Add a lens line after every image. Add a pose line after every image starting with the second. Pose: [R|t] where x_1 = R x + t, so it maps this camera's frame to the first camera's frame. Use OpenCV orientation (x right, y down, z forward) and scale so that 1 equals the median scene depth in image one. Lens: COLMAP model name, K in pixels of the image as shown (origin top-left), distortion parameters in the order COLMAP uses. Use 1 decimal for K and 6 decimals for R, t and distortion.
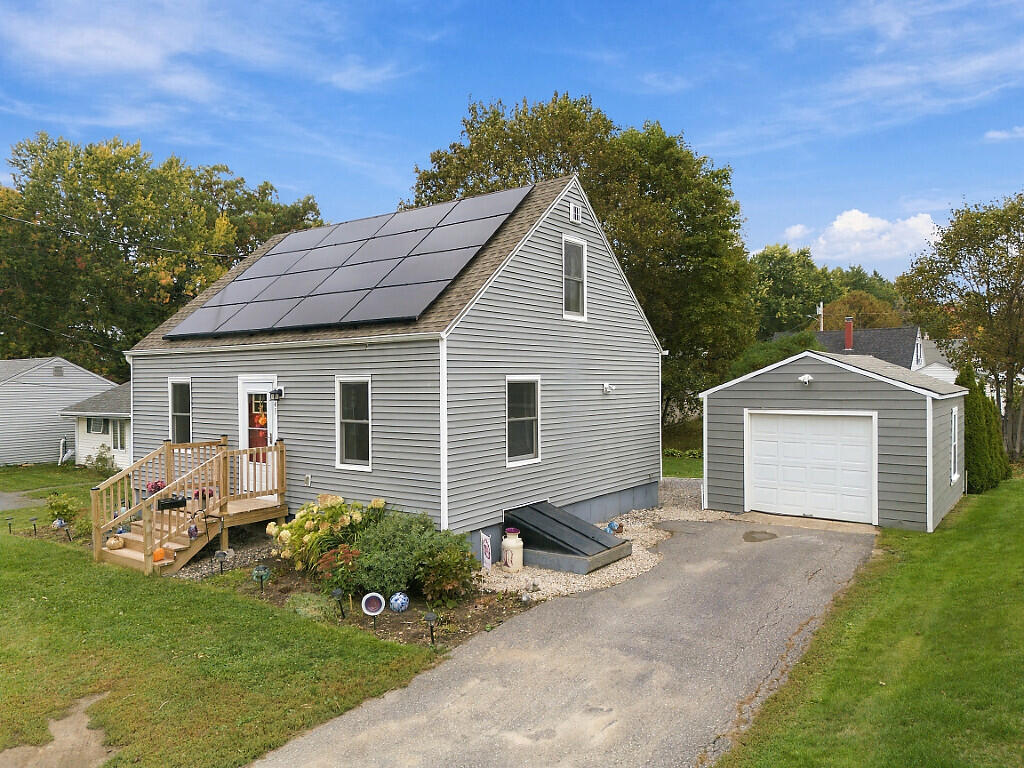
lens RADIAL K [[712.0, 0, 515.2], [0, 712.0, 386.2], [0, 0, 1]] dist [0.091885, -0.086221]
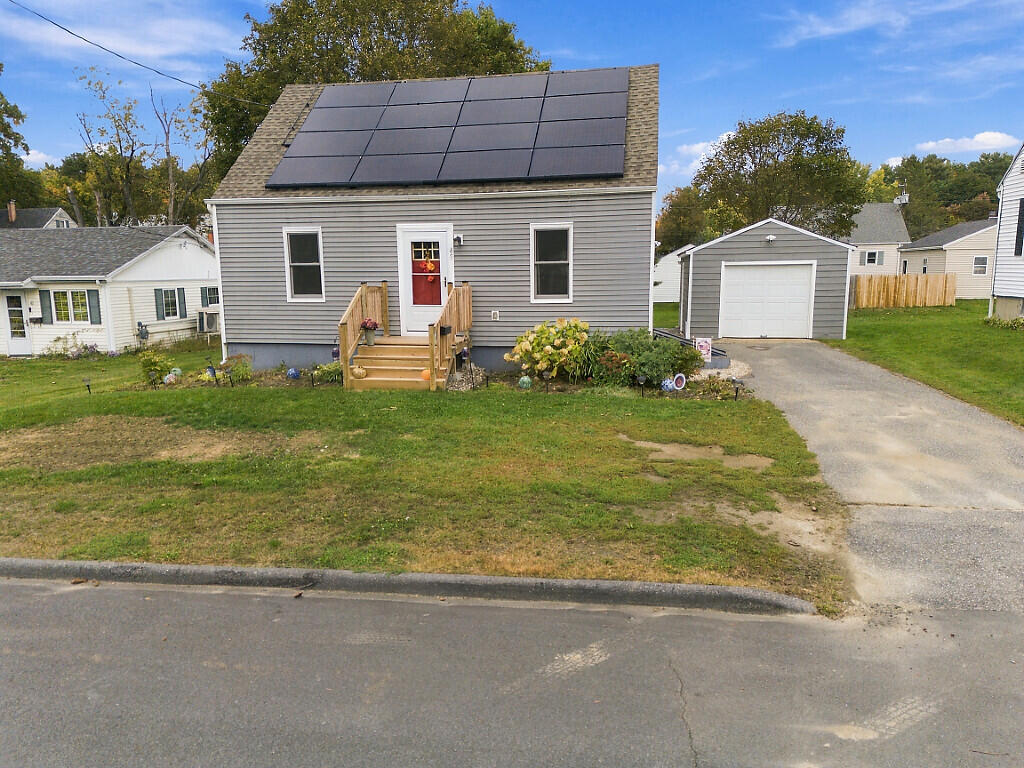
lens RADIAL K [[712.0, 0, 515.2], [0, 712.0, 386.2], [0, 0, 1]] dist [0.091885, -0.086221]
pose [[0.898727, -0.071364, 0.432663, -0.730997], [0.007091, 0.988905, 0.148382, 0.068433], [-0.438452, -0.130287, 0.889261, -0.069025]]
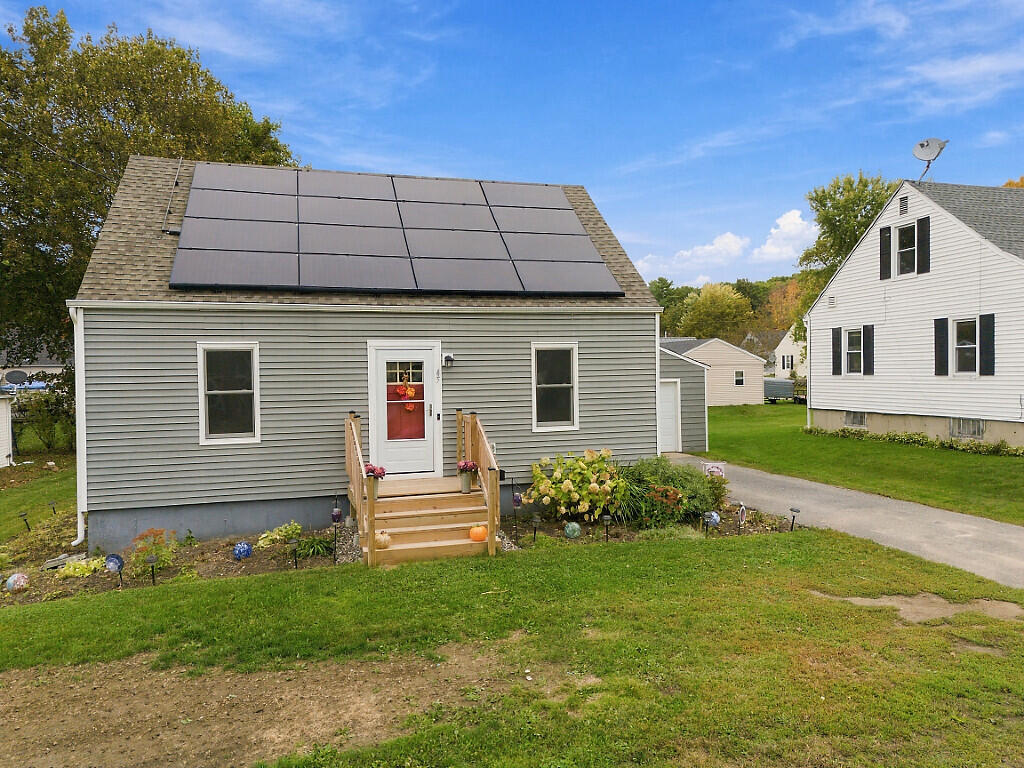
lens RADIAL K [[712.0, 0, 515.2], [0, 712.0, 386.2], [0, 0, 1]] dist [0.091885, -0.086221]
pose [[0.610727, -0.015268, 0.791694, -0.982225], [0.019317, 0.999804, 0.004380, 0.039640], [-0.791605, 0.012619, 0.610902, 0.354970]]
